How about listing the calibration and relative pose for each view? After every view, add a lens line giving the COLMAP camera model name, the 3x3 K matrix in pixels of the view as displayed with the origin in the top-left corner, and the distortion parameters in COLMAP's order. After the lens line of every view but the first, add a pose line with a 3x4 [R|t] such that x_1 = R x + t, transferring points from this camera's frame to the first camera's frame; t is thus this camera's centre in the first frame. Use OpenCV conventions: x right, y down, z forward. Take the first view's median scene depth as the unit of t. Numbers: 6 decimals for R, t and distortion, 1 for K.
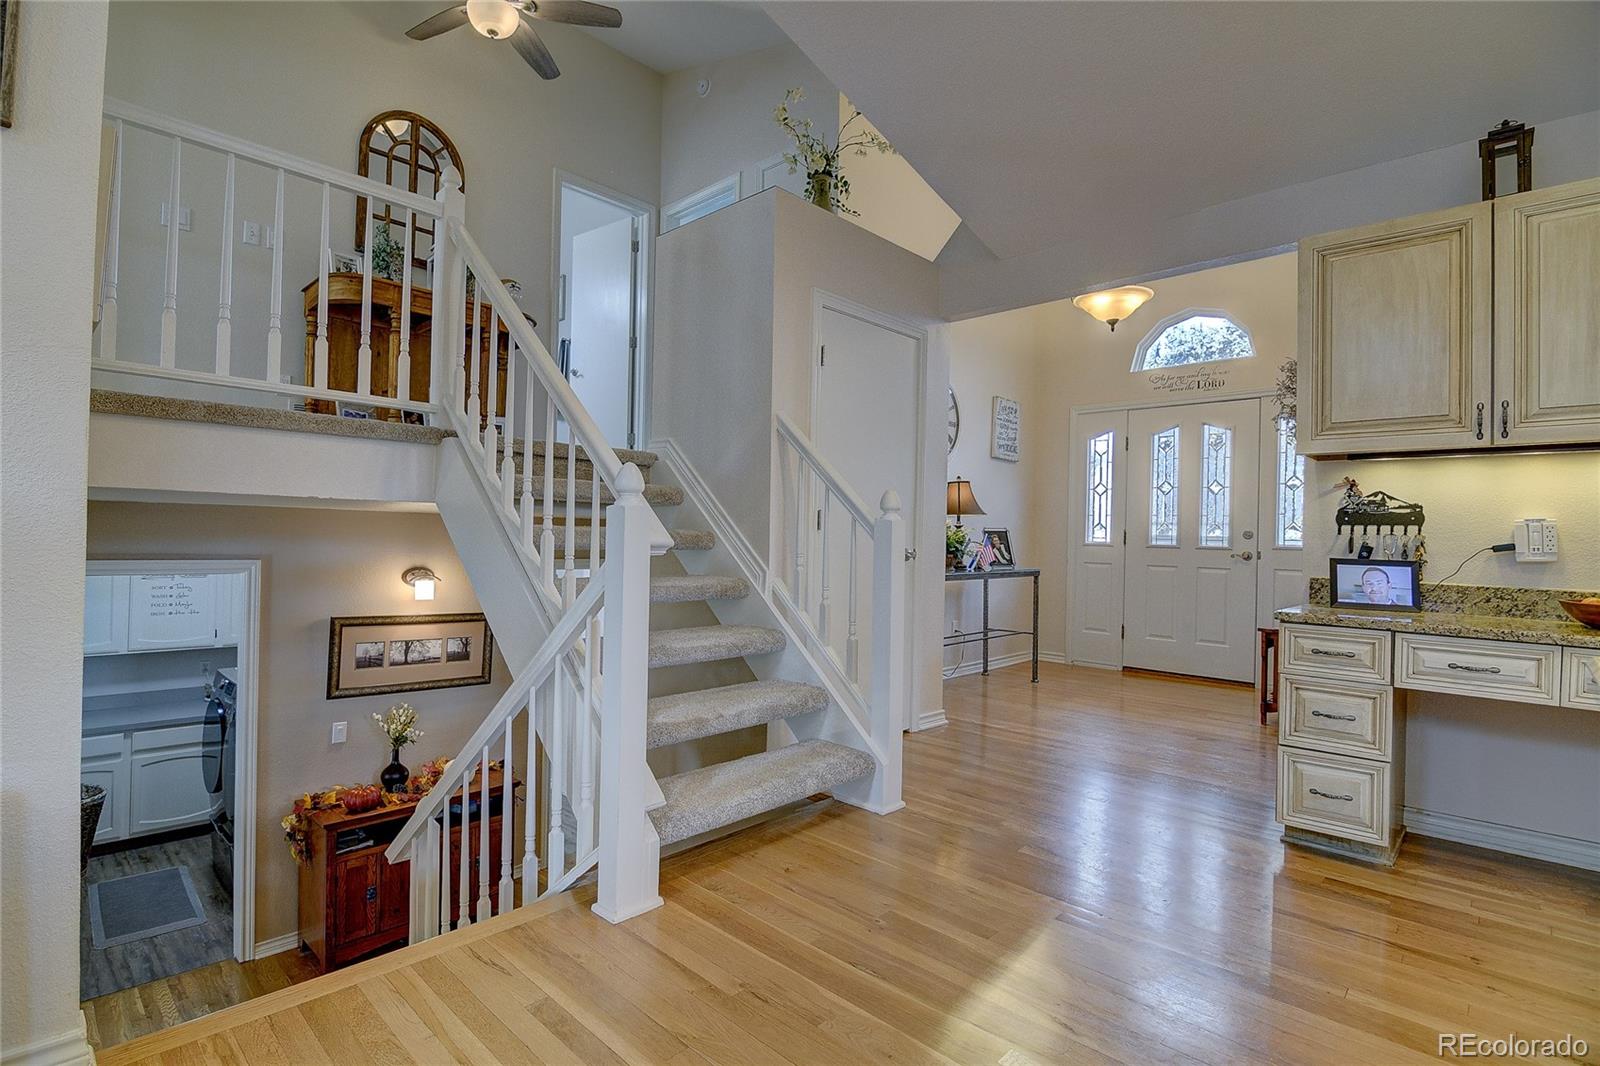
lens RADIAL K [[767.2, 0, 801.8], [0, 767.2, 534.5], [0, 0, 1]] dist [-0.000072, -0.013738]
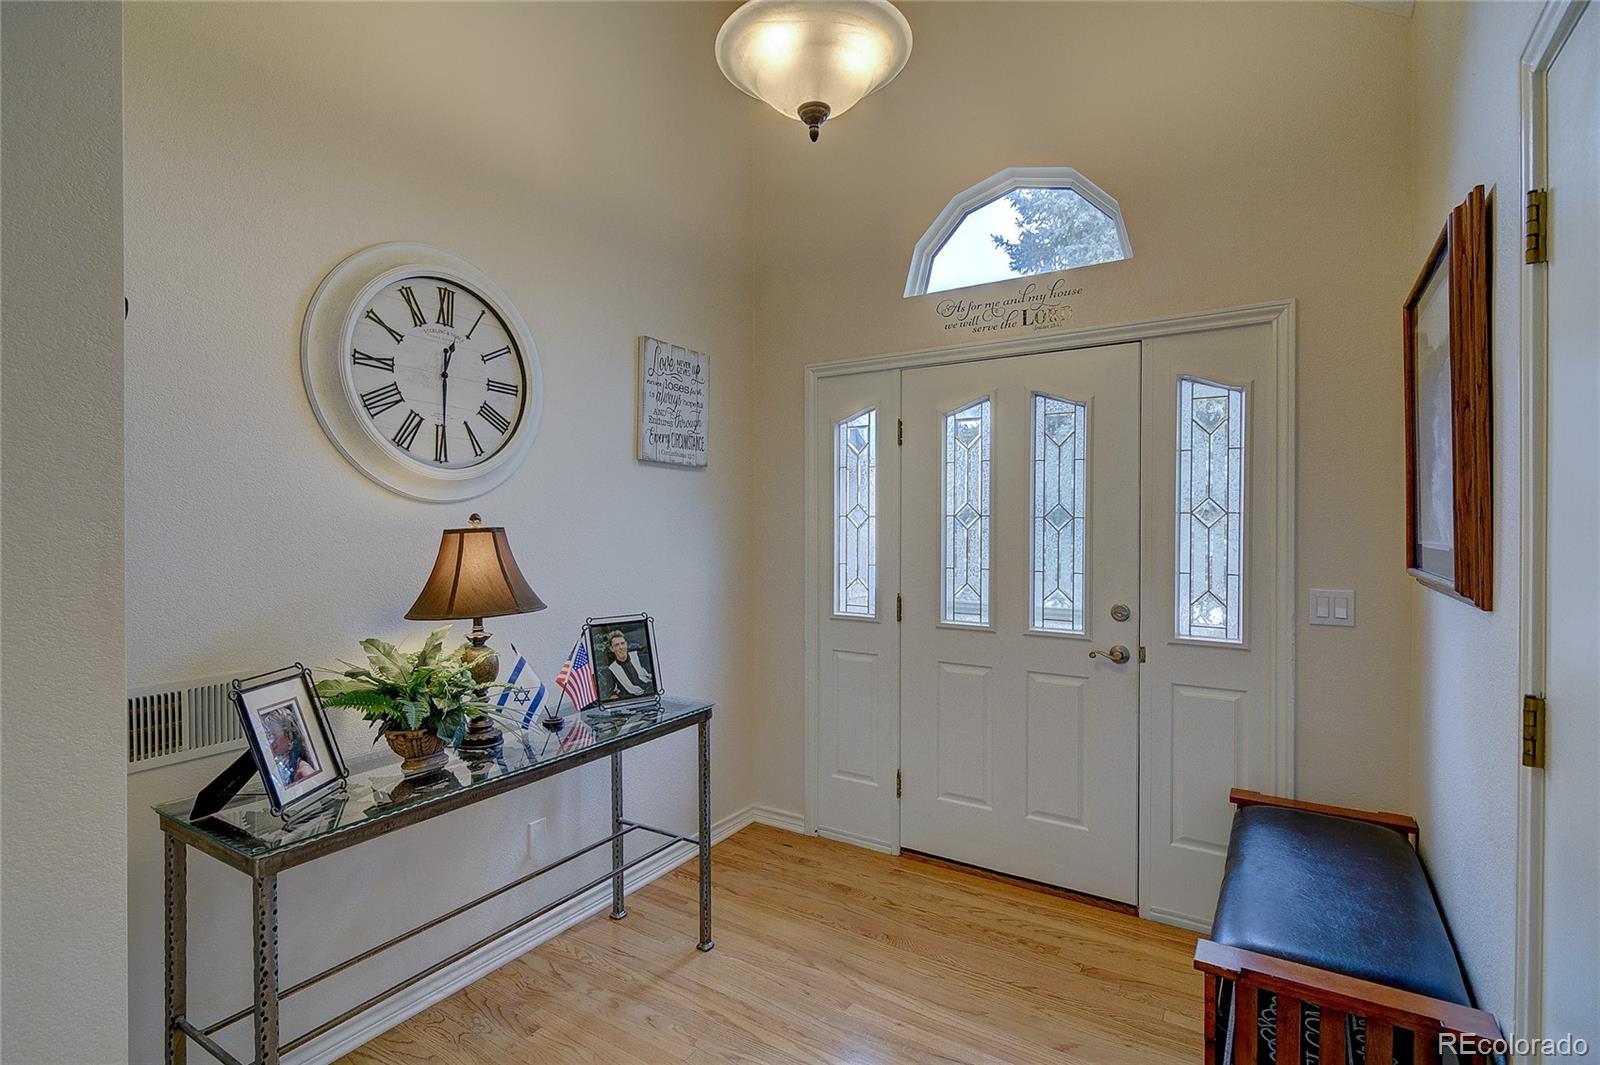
lens RADIAL K [[767.2, 0, 773.1], [0, 767.2, 524.8], [0, 0, 1]] dist [-0.000072, -0.013738]
pose [[0.986216, -0.019760, 0.164282, 0.522100], [0.018577, 0.999789, 0.008735, -0.127027], [-0.164420, -0.005562, 0.986375, 1.025841]]
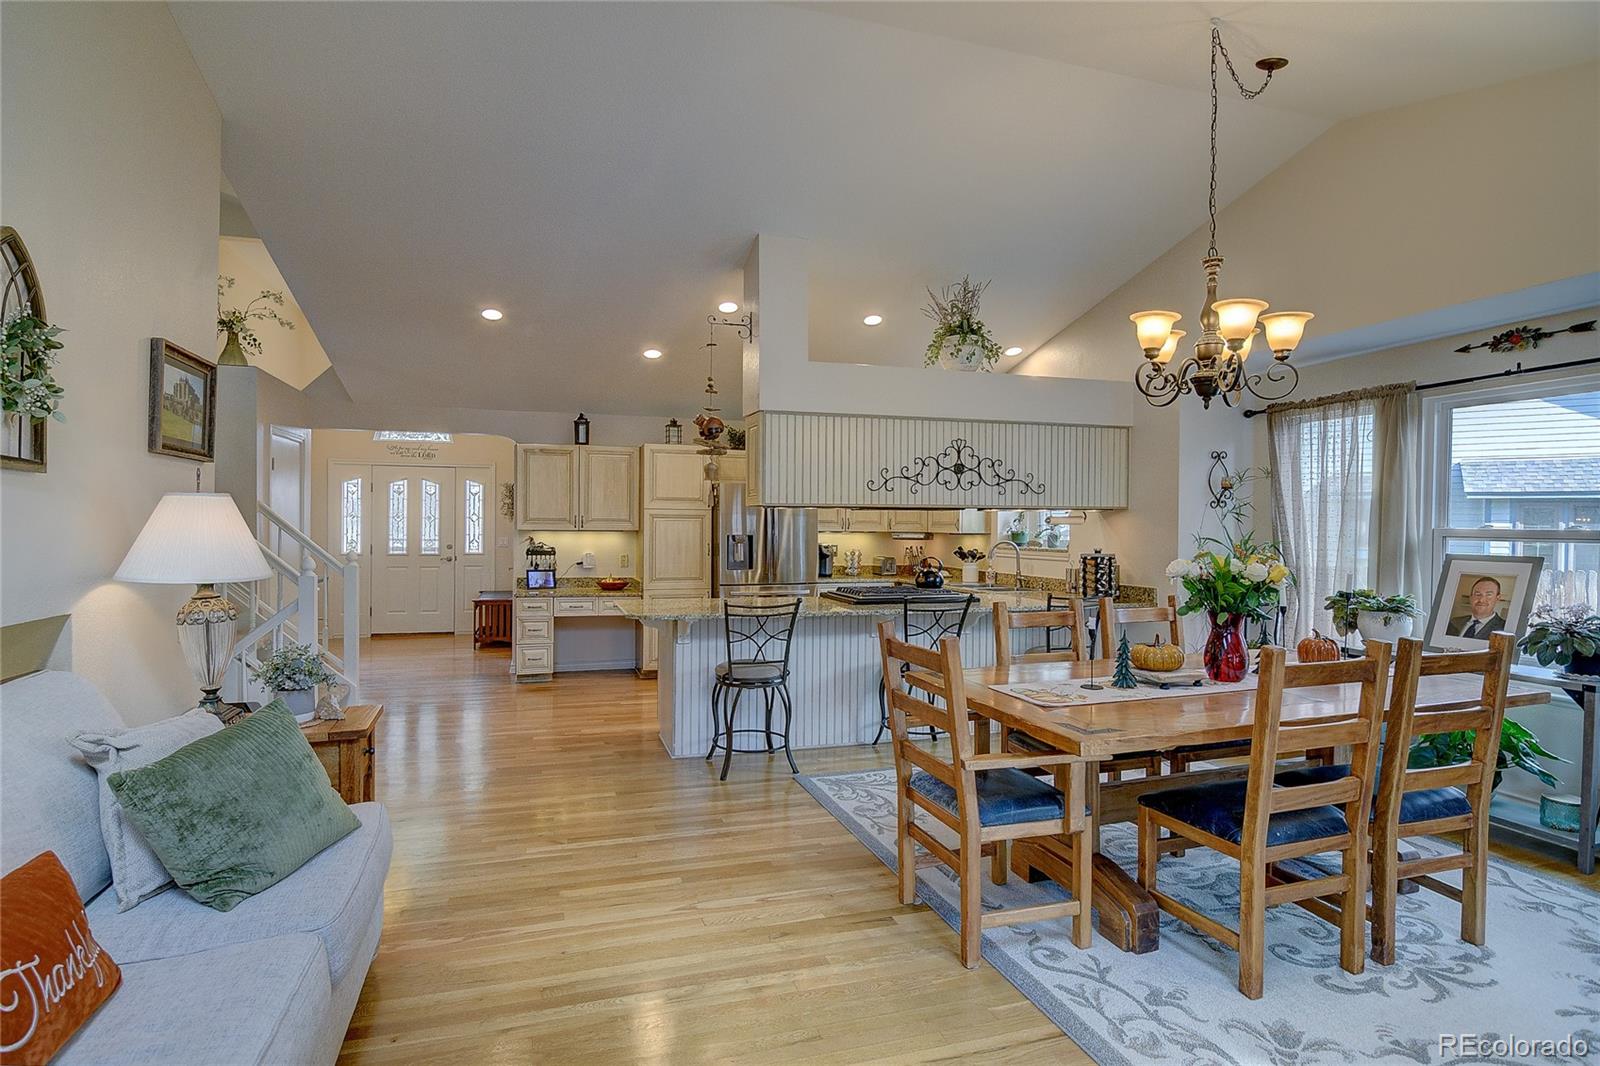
lens RADIAL K [[767.2, 0, 782.7], [0, 767.2, 531.0], [0, 0, 1]] dist [-0.000072, -0.013738]
pose [[0.481852, -0.025080, 0.875893, -1.069101], [-0.002485, 0.999547, 0.029988, -0.168365], [-0.876249, -0.016626, 0.481572, -0.914527]]
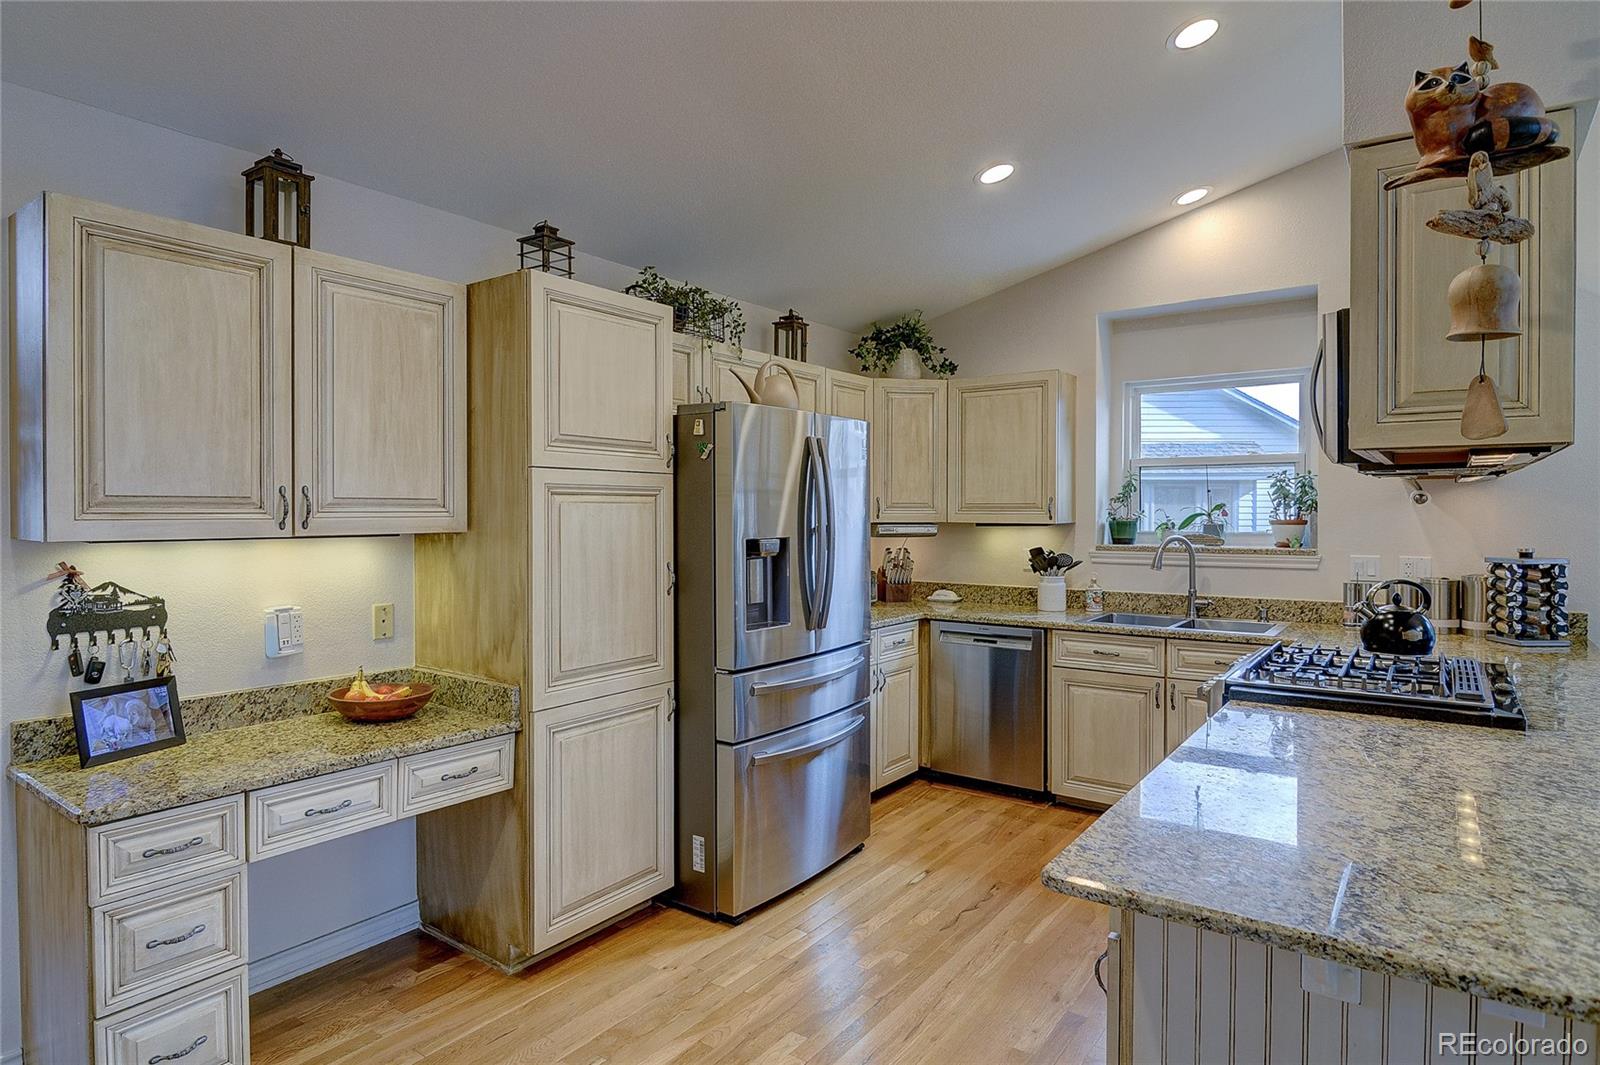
lens RADIAL K [[889.2, 0, 773.7], [0, 889.2, 521.8], [0, 0, 1]] dist [-0.016071, -0.003635]
pose [[-0.108229, -0.031642, 0.993622, -0.114167], [-0.006007, 0.999496, 0.031175, -0.138409], [-0.994108, -0.002594, -0.108364, 0.467544]]
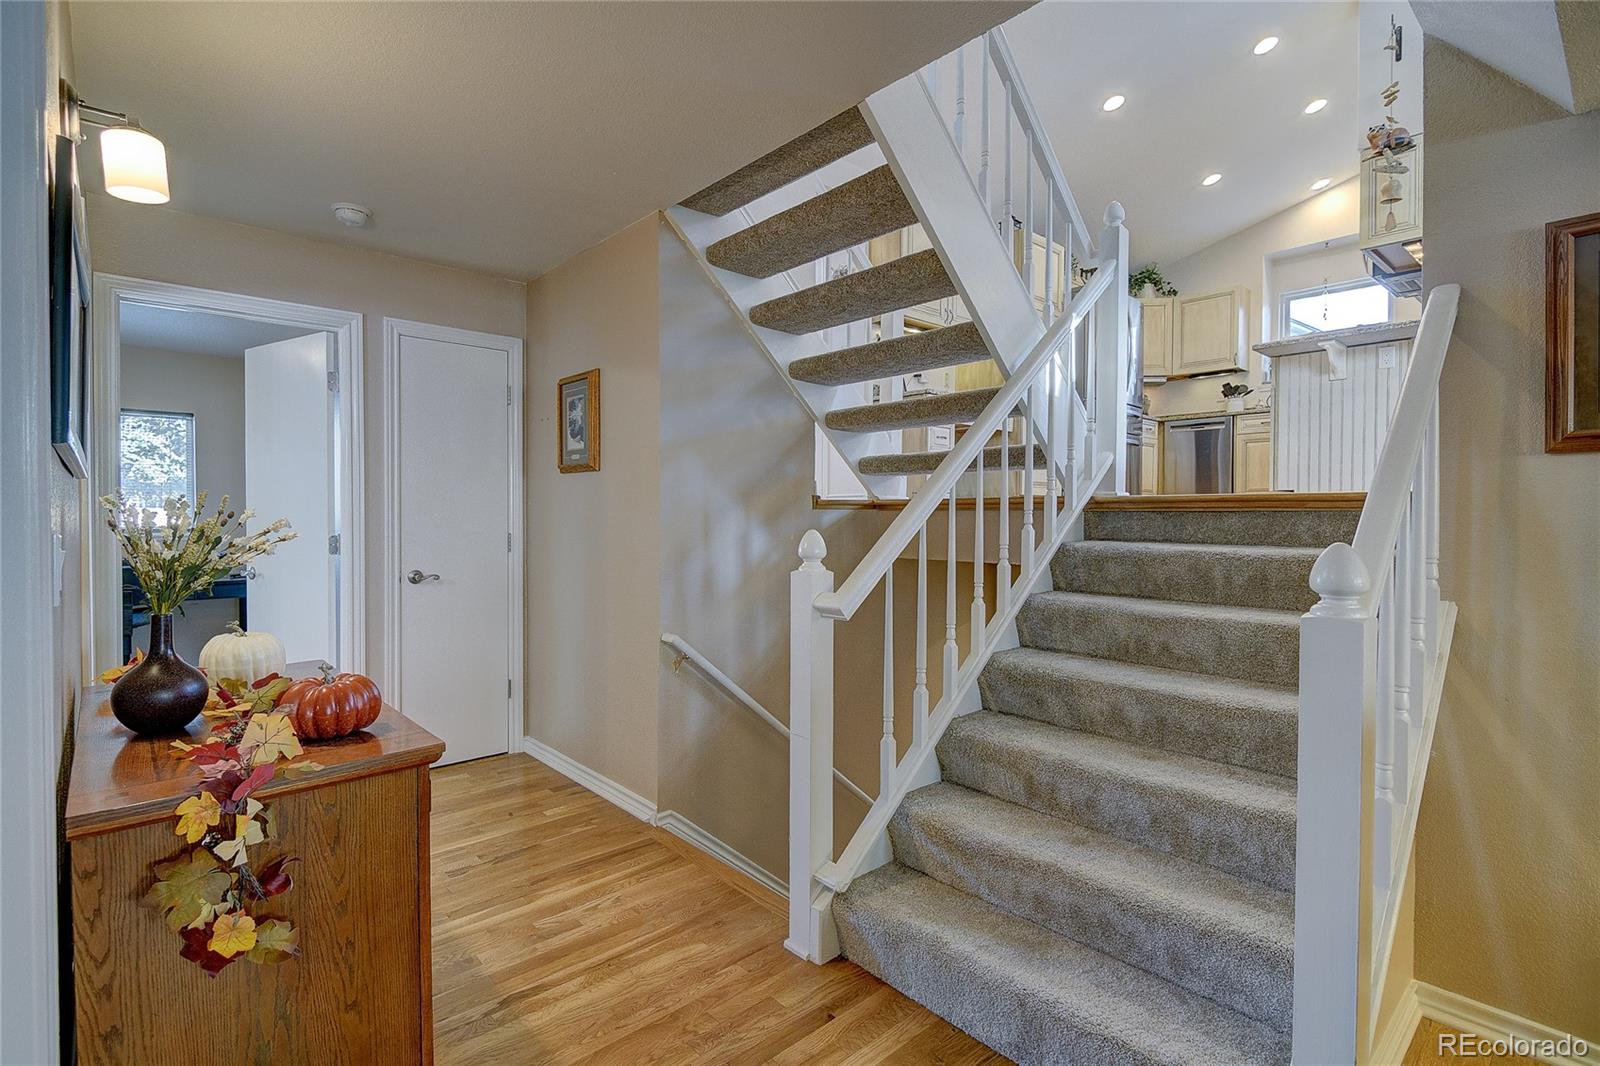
lens RADIAL K [[767.2, 0, 789.8], [0, 767.2, 533.4], [0, 0, 1]] dist [-0.000072, -0.013738]
pose [[0.084219, -0.041253, 0.995593, -1.292861], [-0.009451, 0.999065, 0.042196, 0.377834], [-0.996402, -0.012963, 0.083750, 1.069686]]
